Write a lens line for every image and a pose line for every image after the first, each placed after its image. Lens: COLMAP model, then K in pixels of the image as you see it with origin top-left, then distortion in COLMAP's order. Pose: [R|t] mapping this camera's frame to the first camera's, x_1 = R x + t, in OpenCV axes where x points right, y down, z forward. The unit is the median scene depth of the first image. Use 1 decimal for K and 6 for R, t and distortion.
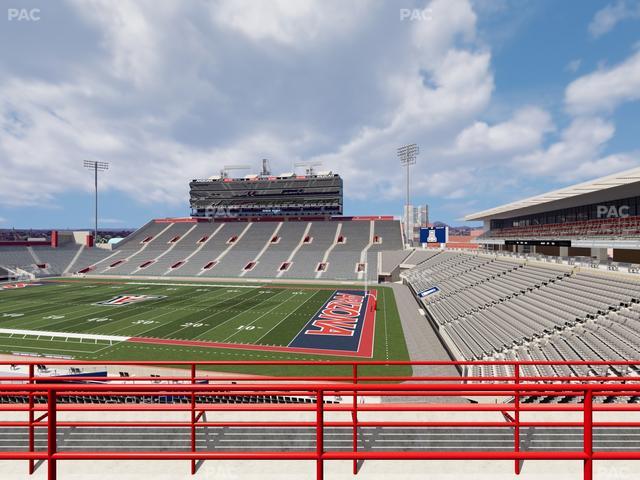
lens RADIAL K [[319.8, 0, 320.0], [0, 319.8, 240.0], [0, 0, 1]] dist [-0.000059, 0.000018]
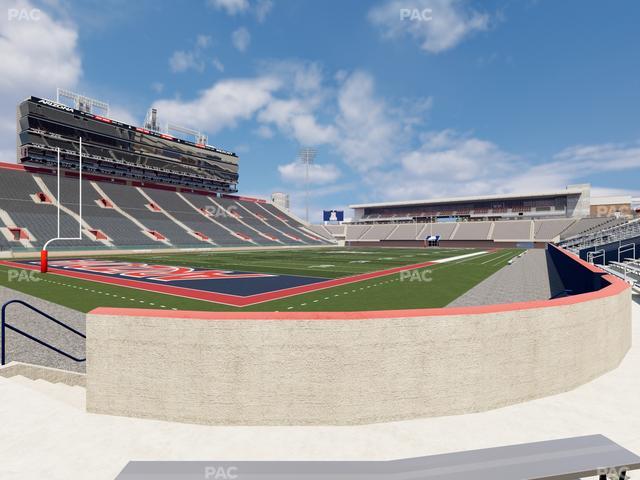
lens RADIAL K [[319.8, 0, 320.0], [0, 319.8, 240.0], [0, 0, 1]] dist [-0.000059, 0.000018]
pose [[0.409657, -0.000113, 0.912240, -0.750836], [0.000052, 1.000000, 0.000101, 0.070656], [-0.912240, 0.000006, 0.409657, 0.321610]]
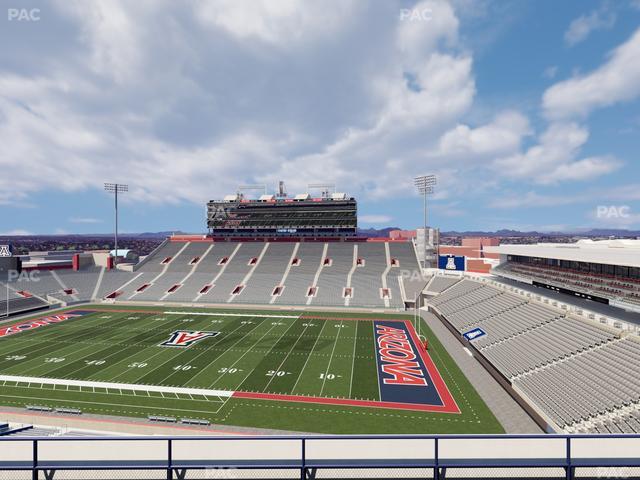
lens RADIAL K [[319.8, 0, 320.0], [0, 319.8, 240.0], [0, 0, 1]] dist [-0.000059, 0.000018]
pose [[0.998911, 0.000003, 0.046648, -0.100361], [-0.000008, 1.000000, 0.000112, -0.066162], [-0.046648, -0.000112, 0.998911, -0.037669]]
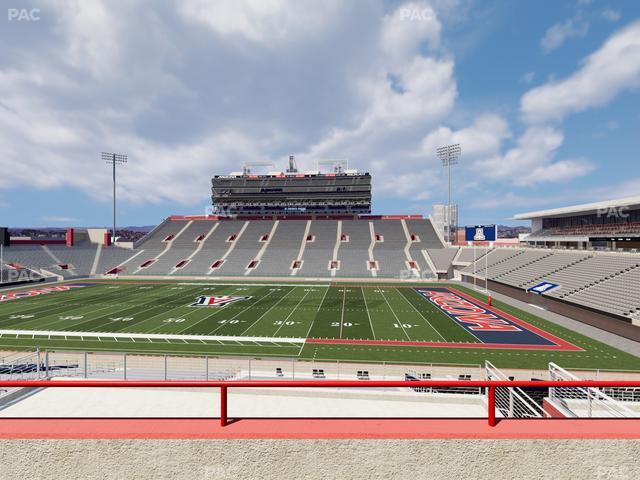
lens RADIAL K [[319.8, 0, 320.0], [0, 319.8, 240.0], [0, 0, 1]] dist [-0.000059, 0.000018]
pose [[0.995421, -0.000064, 0.095587, -0.187031], [0.000066, 1.000000, -0.000018, 0.004342], [-0.095587, 0.000024, 0.995421, 0.018319]]
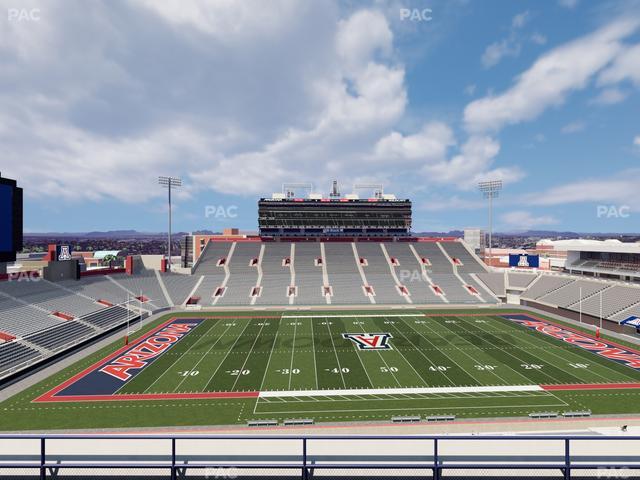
lens RADIAL K [[319.8, 0, 320.0], [0, 319.8, 240.0], [0, 0, 1]] dist [-0.000059, 0.000018]
pose [[0.972215, -0.000152, 0.234092, -0.478831], [0.000130, 1.000000, 0.000108, -0.066214], [-0.234092, -0.000074, 0.972215, 0.015898]]
